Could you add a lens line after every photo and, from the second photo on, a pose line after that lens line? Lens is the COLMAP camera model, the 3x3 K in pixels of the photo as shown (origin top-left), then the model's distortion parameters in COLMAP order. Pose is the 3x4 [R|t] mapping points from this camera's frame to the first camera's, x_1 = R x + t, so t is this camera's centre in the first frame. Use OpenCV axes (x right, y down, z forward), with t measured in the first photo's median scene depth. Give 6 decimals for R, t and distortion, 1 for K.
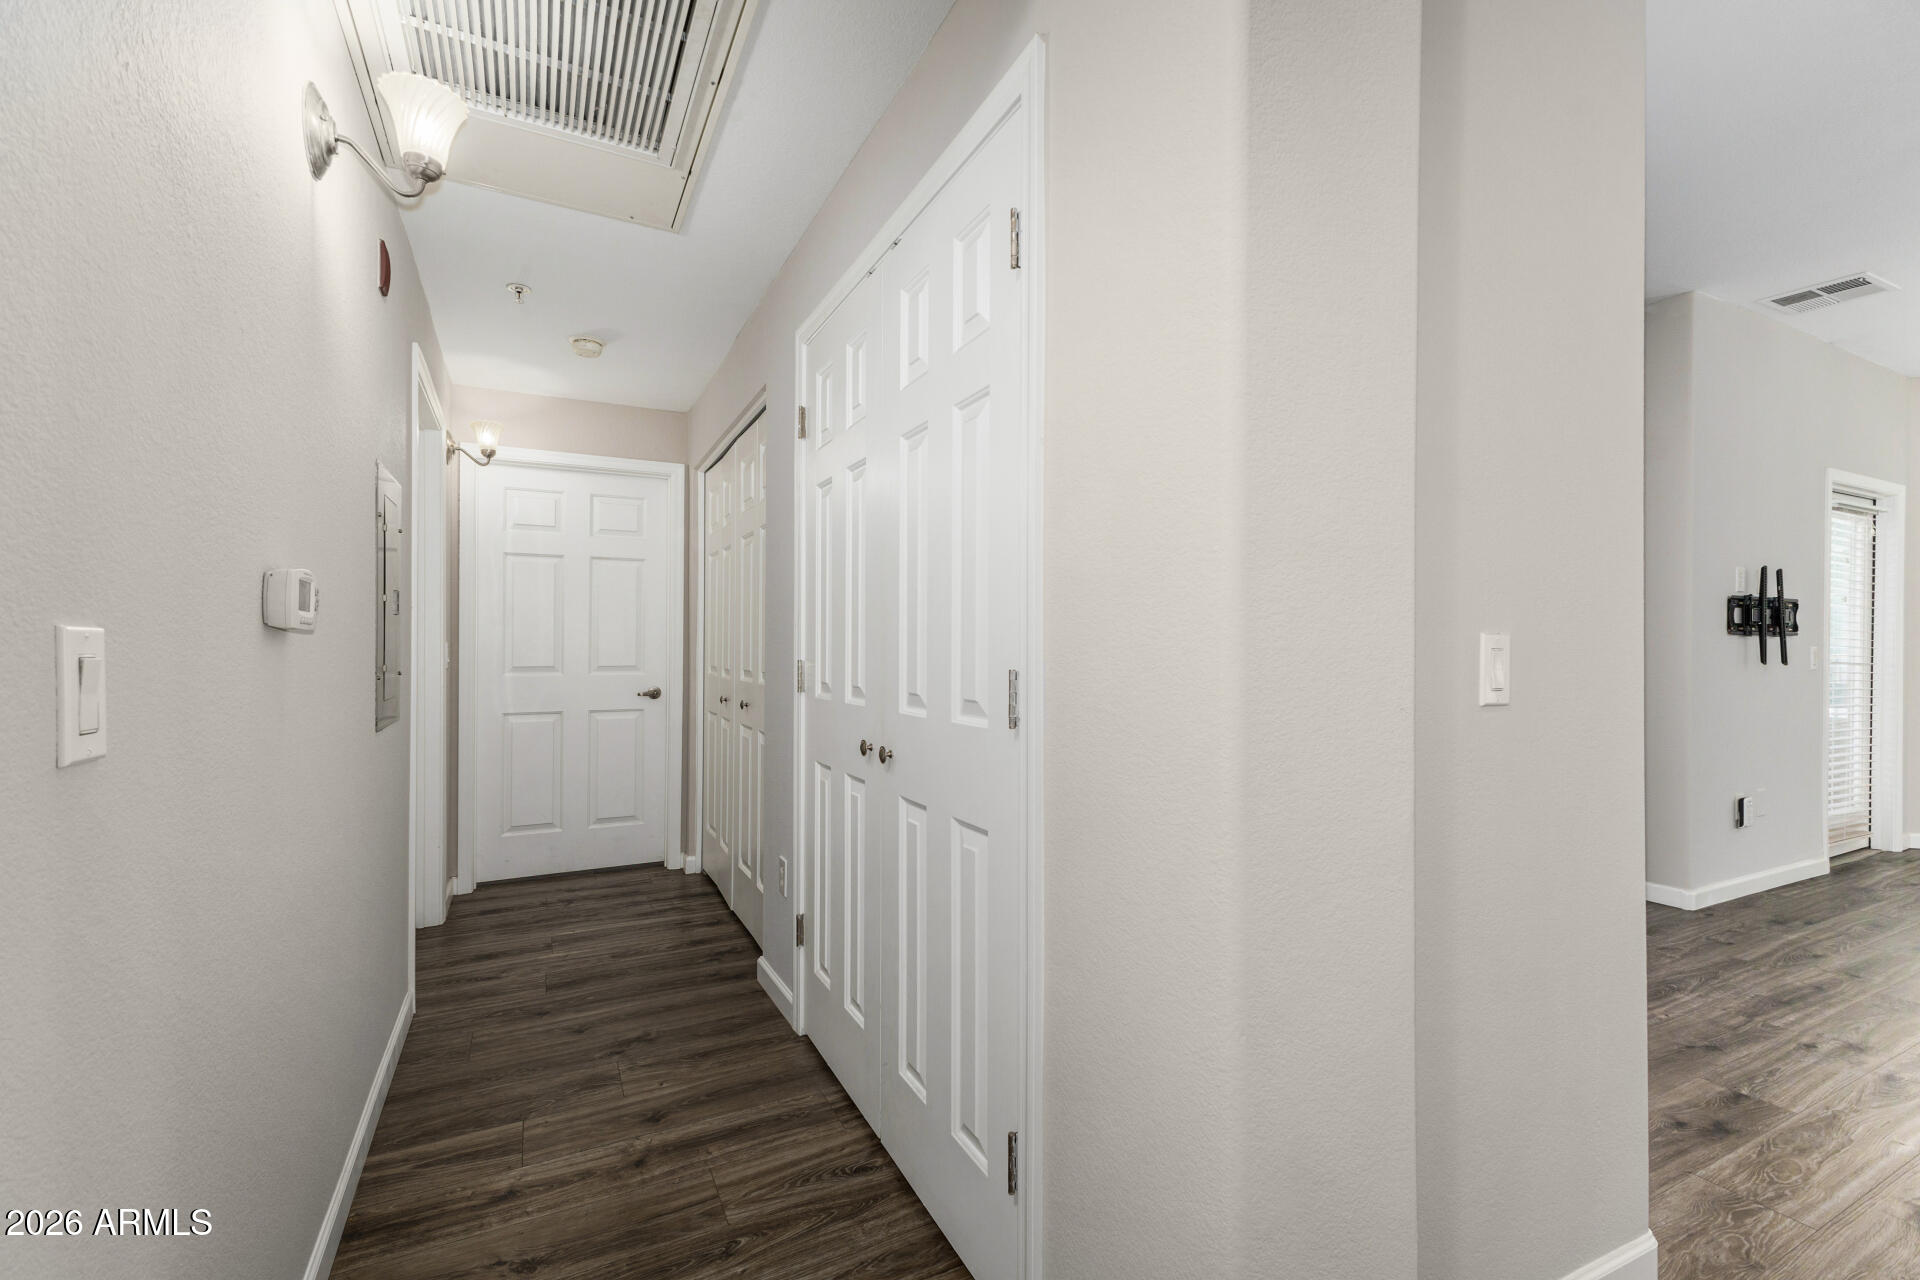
lens RADIAL K [[827.5, 0, 972.6], [0, 827.5, 653.9], [0, 0, 1]] dist [0.008374, -0.002045]
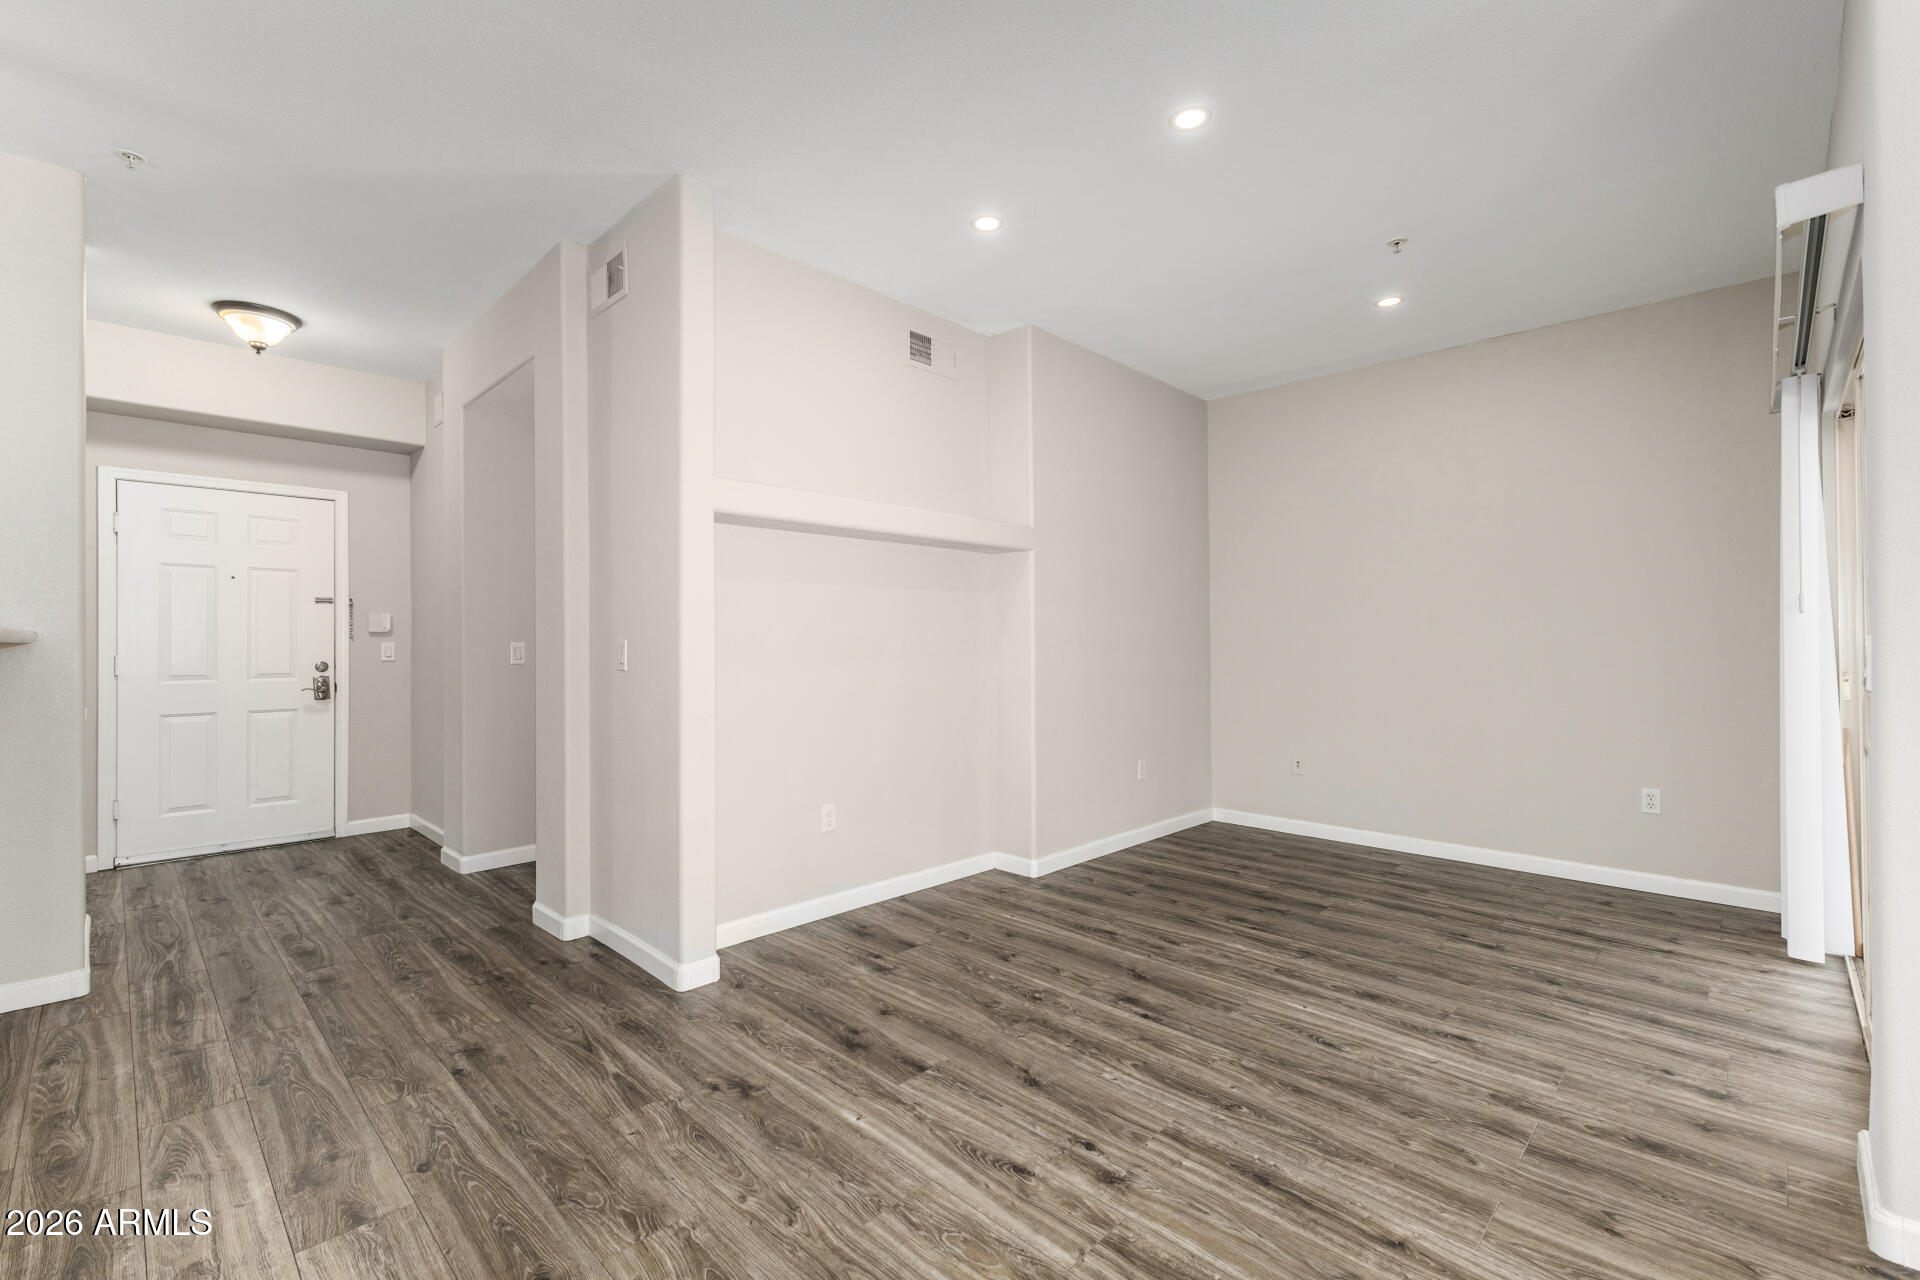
lens RADIAL K [[827.5, 0, 955.3], [0, 827.5, 636.6], [0, 0, 1]] dist [0.008374, -0.002045]
pose [[0.309360, -0.004573, -0.950934, 1.072016], [0.001383, 0.999990, -0.004359, -0.007708], [0.950944, 0.000033, 0.309363, 0.395384]]
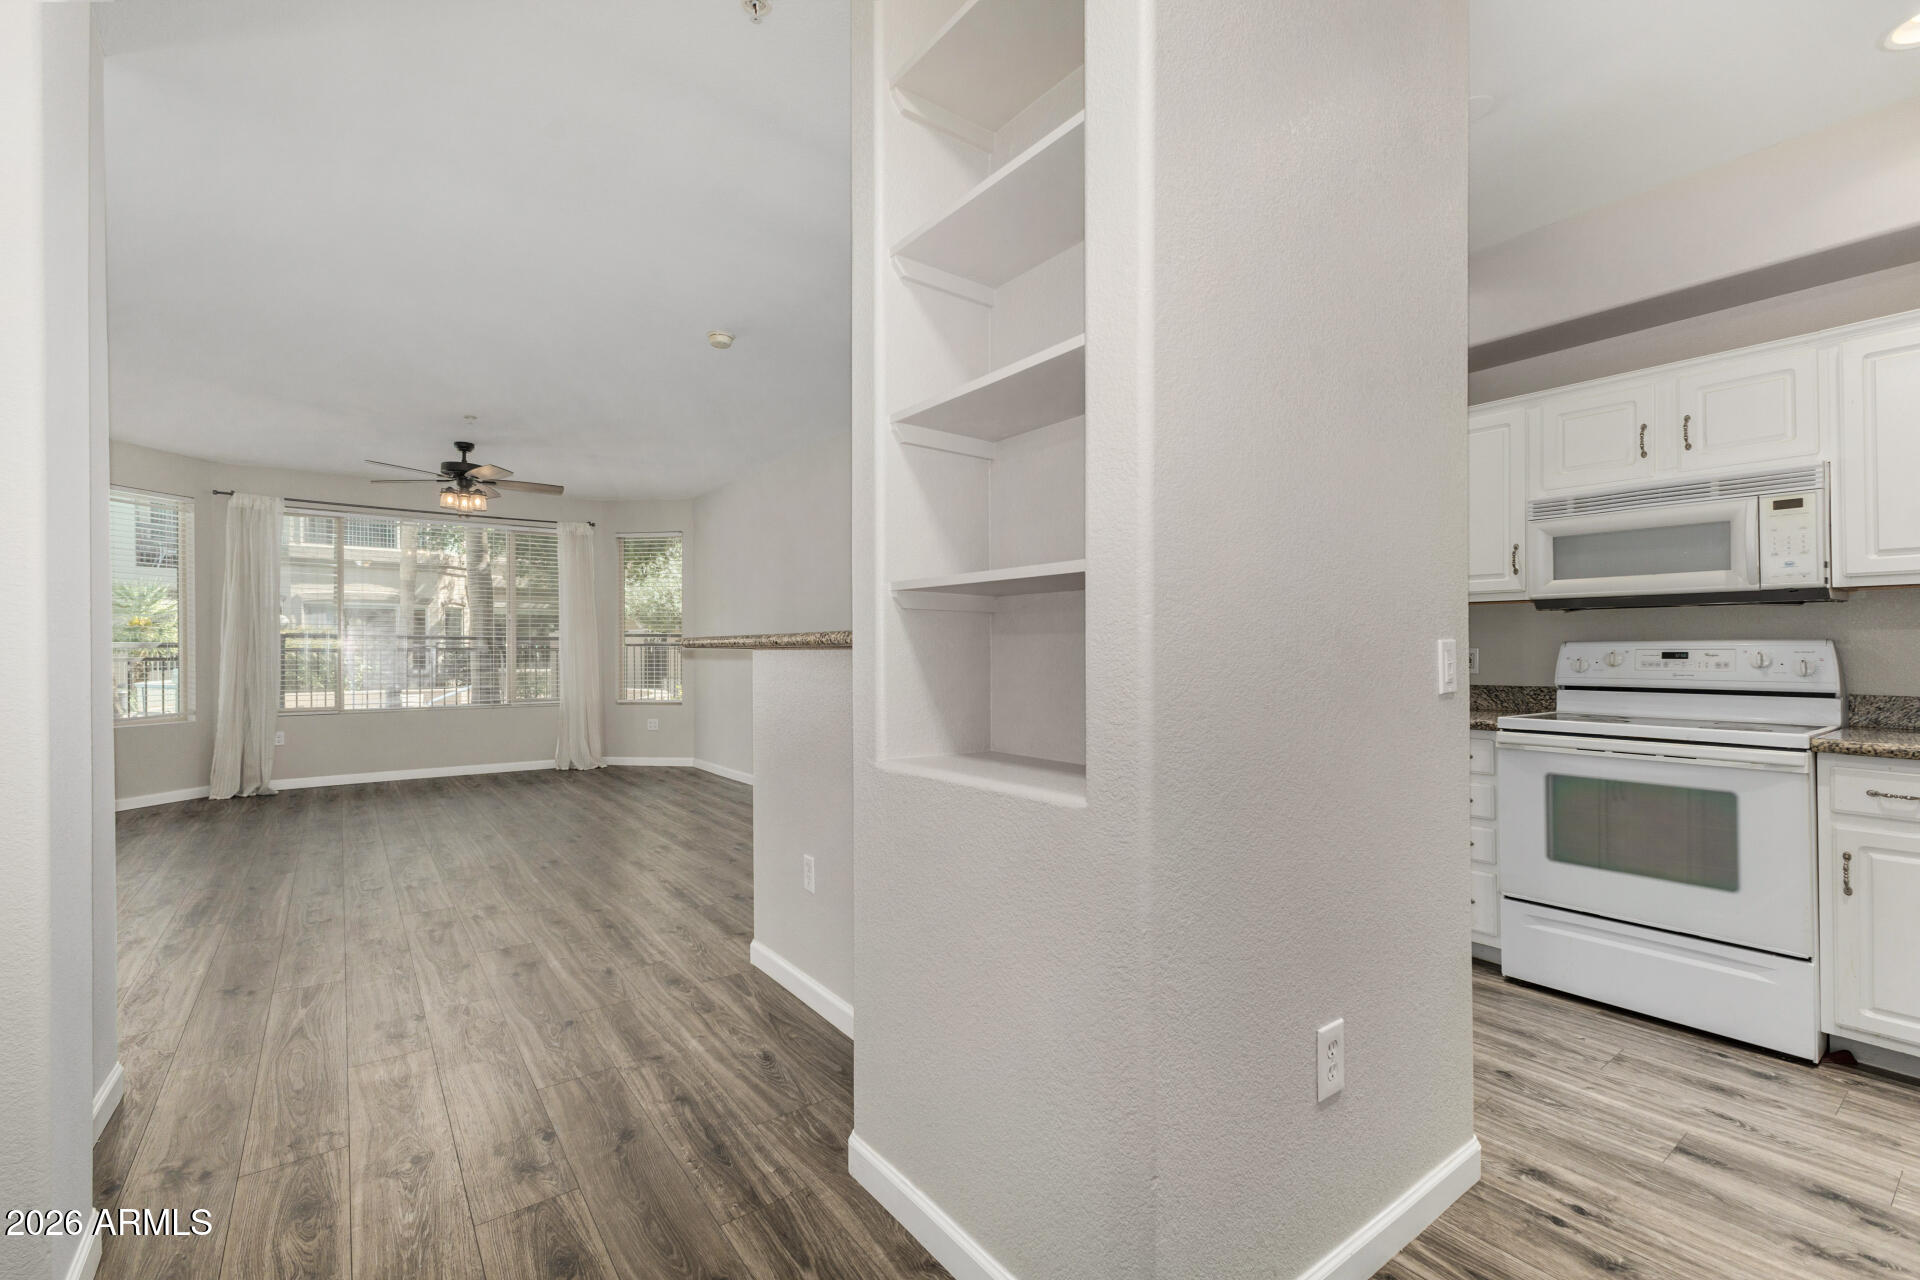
lens RADIAL K [[827.5, 0, 954.8], [0, 827.5, 634.9], [0, 0, 1]] dist [0.008374, -0.002045]
pose [[-0.158459, 0.020736, 0.987148, -0.332457], [0.006143, 0.999781, -0.020015, -0.001809], [-0.987346, 0.002893, -0.158552, -0.079233]]
